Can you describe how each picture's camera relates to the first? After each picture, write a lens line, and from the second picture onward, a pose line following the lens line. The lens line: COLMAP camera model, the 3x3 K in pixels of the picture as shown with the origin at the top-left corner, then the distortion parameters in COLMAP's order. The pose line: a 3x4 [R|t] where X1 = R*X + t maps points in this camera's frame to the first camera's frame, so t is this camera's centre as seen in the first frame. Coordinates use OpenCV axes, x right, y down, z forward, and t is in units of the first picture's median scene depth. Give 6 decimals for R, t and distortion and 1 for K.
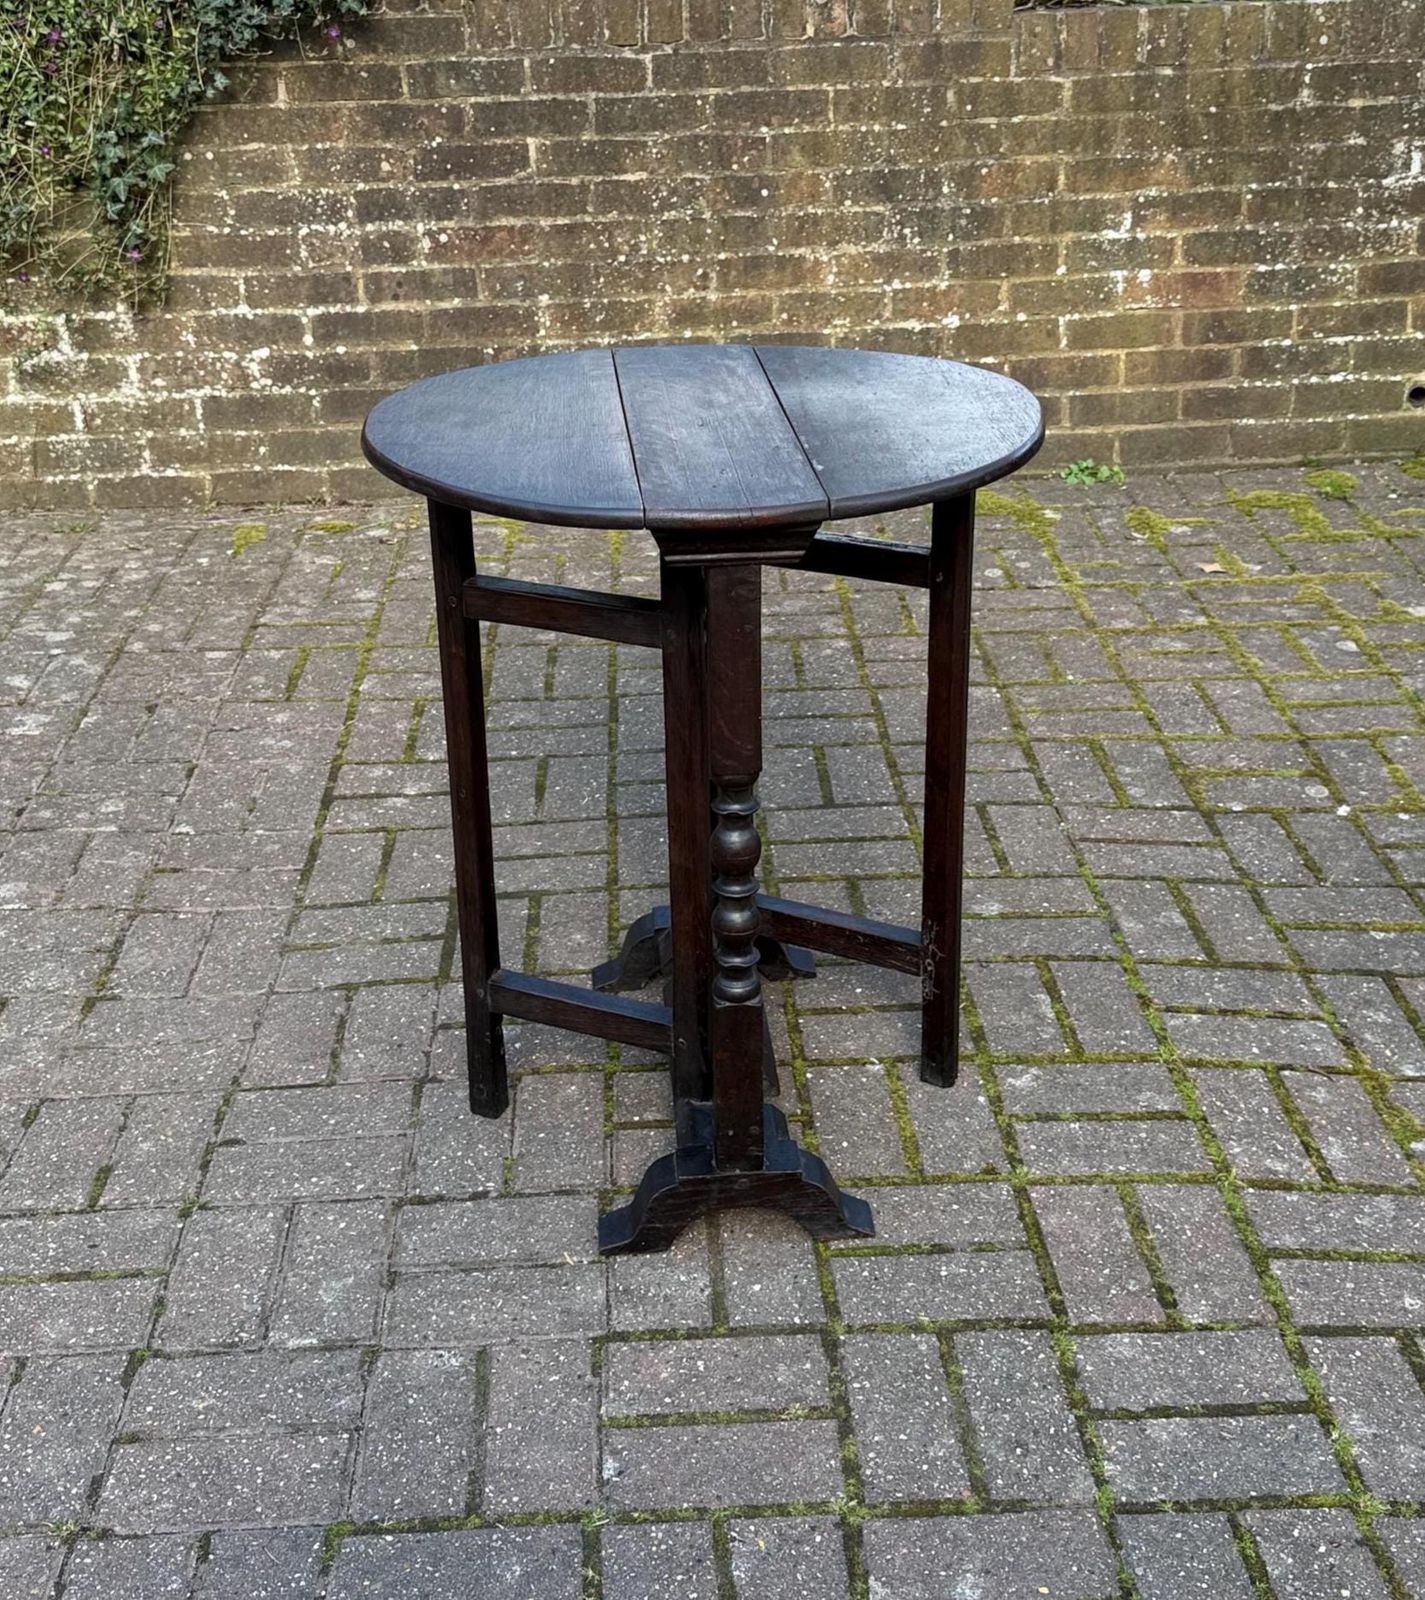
lens RADIAL K [[1965.8, 0, 712.4], [0, 1965.8, 617.2], [0, 0, 1]] dist [0.117568, 0.000000]
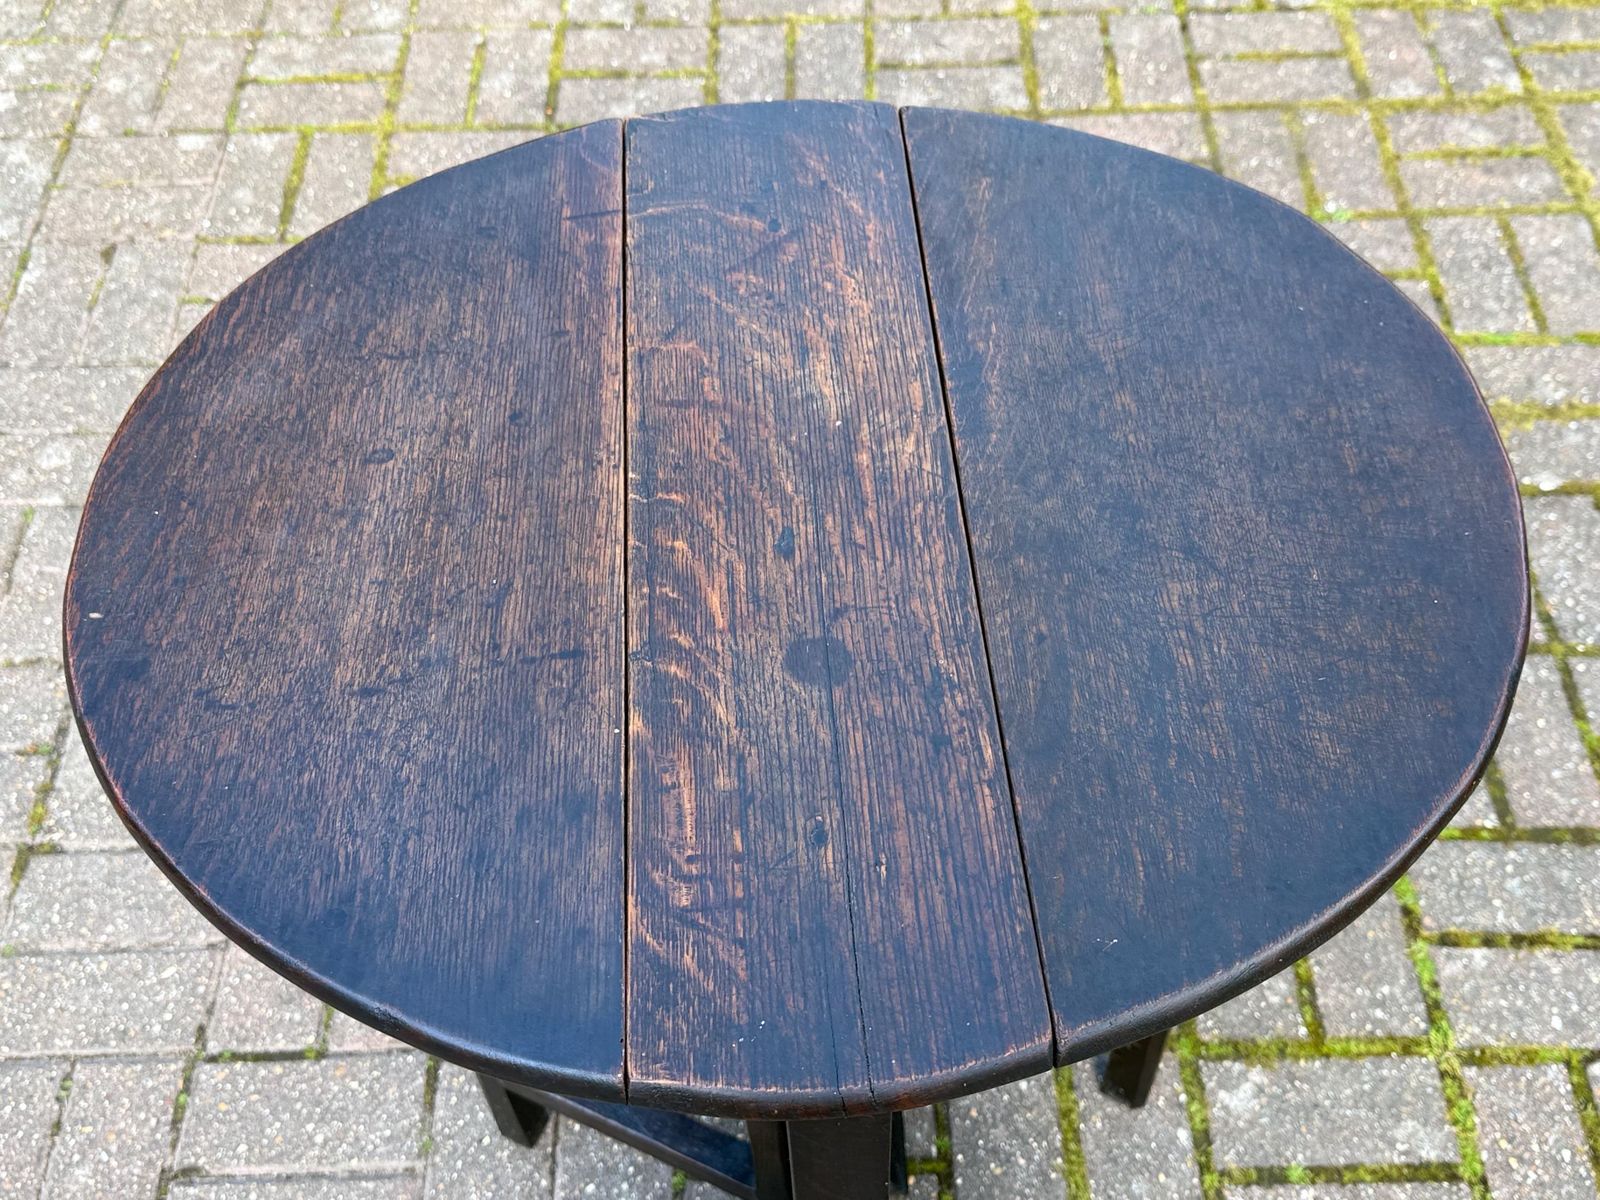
lens RADIAL K [[1717.5, 0, 785.6], [0, 1717.5, 606.8], [0, 0, 1]] dist [0.000484, 0.000000]
pose [[0.998999, 0.014438, -0.042335, 0.008491], [0.009427, 0.857259, 0.514798, -0.180123], [0.043725, -0.514682, 0.856265, 0.383692]]
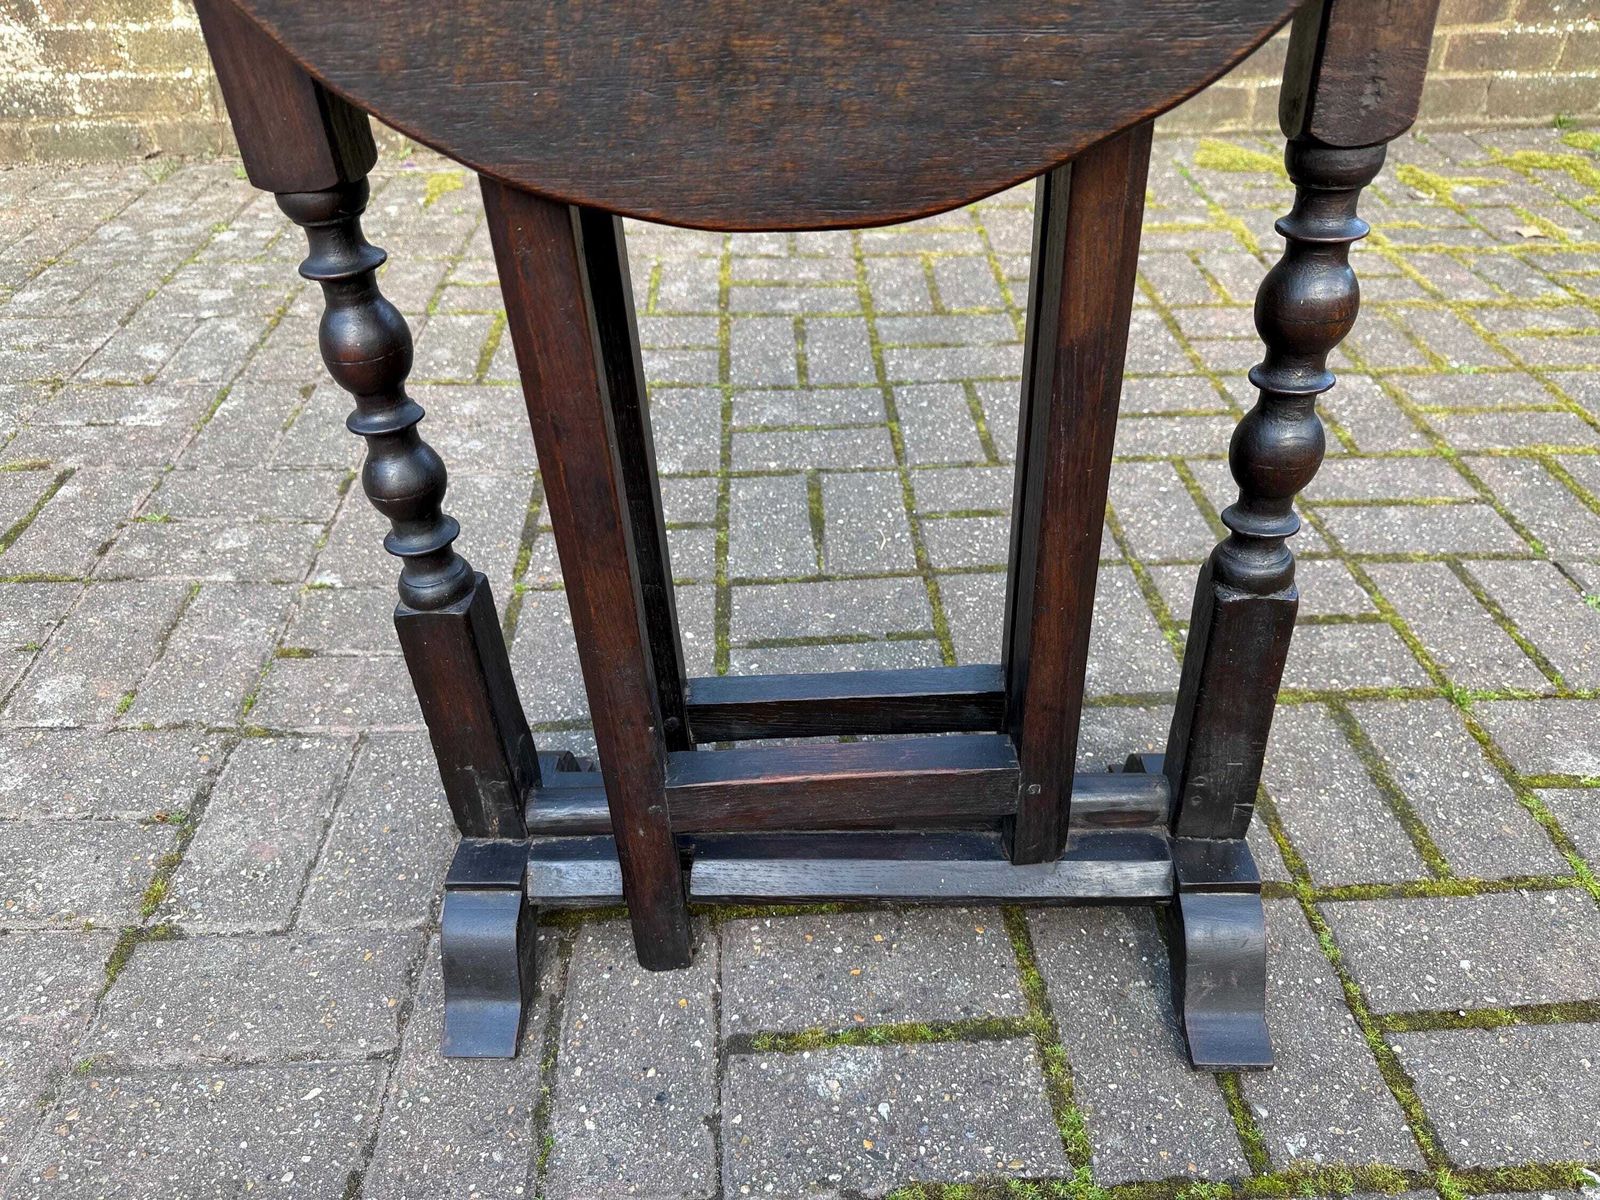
lens RADIAL K [[1152.0, 0, 794.5], [0, 1152.0, 610.3], [0, 0, 1]] dist [0.005302, -0.019557]
pose [[0.999923, 0.010394, 0.006797, -0.092875], [-0.011842, 0.962824, 0.269870, 0.003972], [-0.003739, -0.269930, 0.962873, 0.546242]]
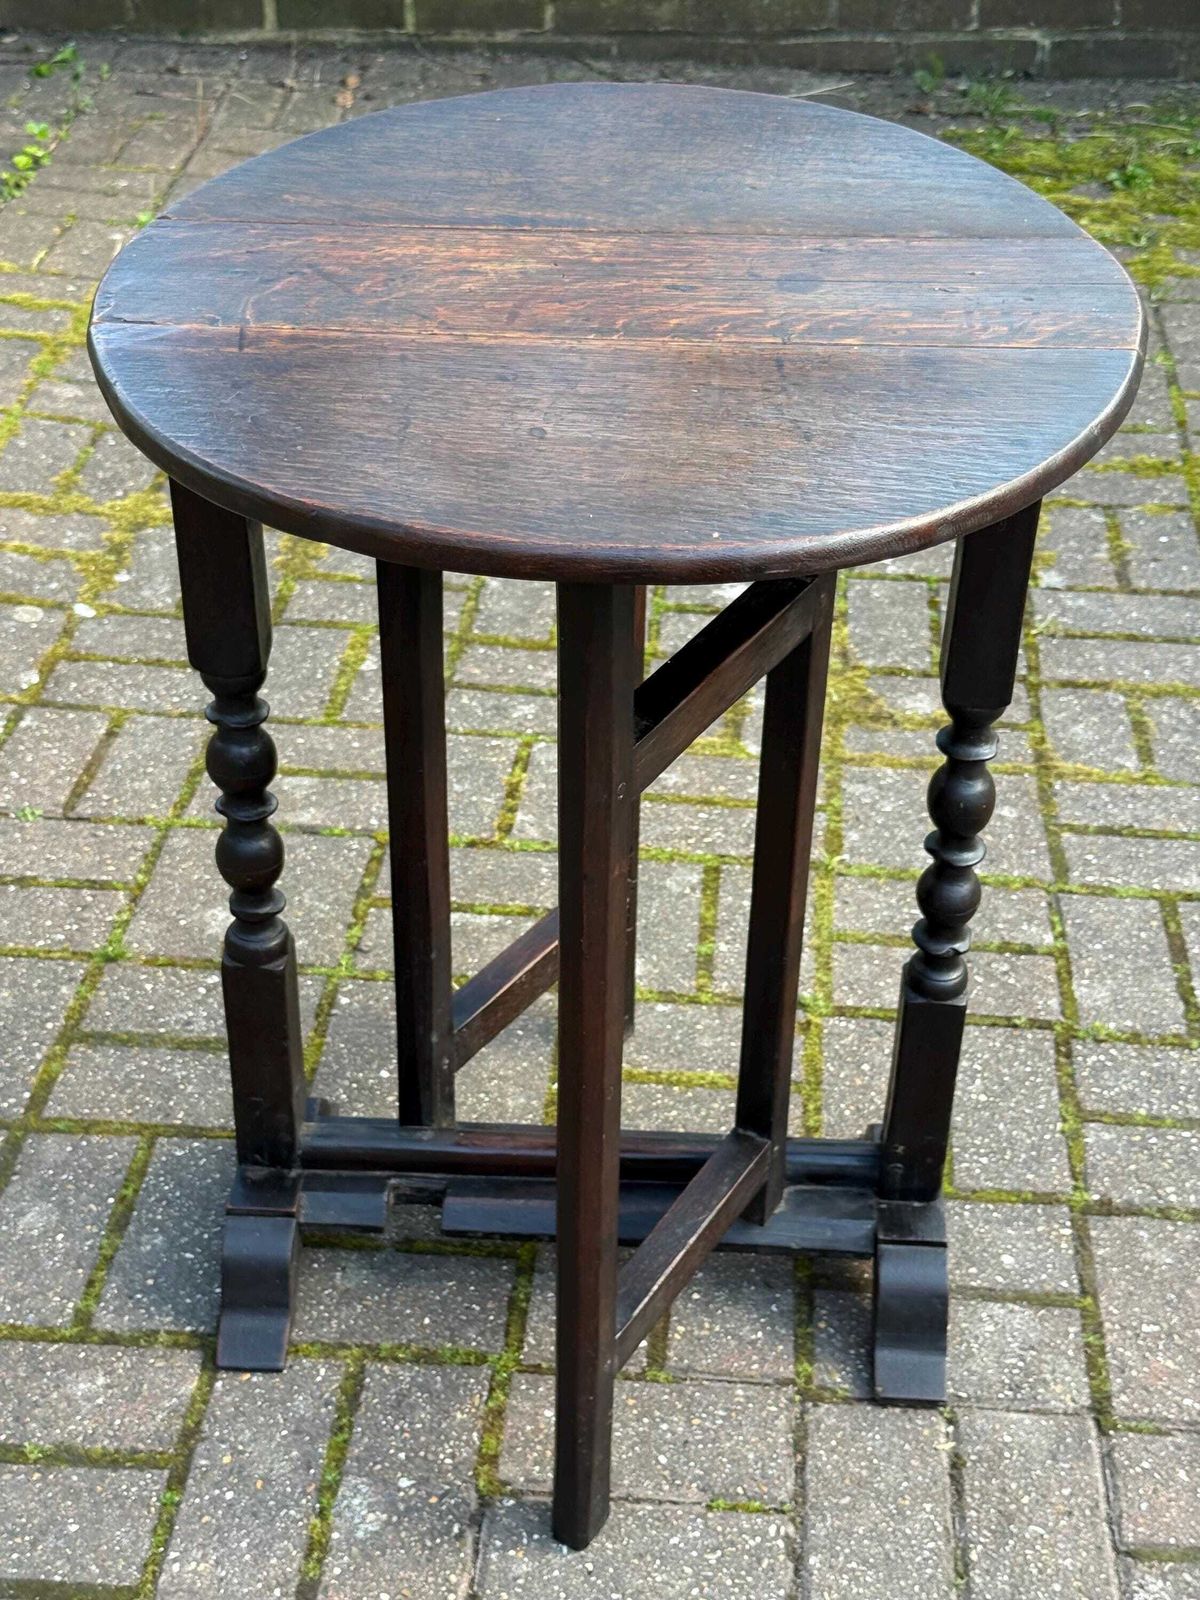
lens RADIAL K [[2331.7, 0, 599.8], [0, 2331.7, 805.8], [0, 0, 1]] dist [0.121362, 0.000000]
pose [[0.134410, -0.556309, 0.820033, -0.410245], [0.351235, 0.800560, 0.485528, -0.197190], [-0.926589, 0.222764, 0.302999, 0.507683]]
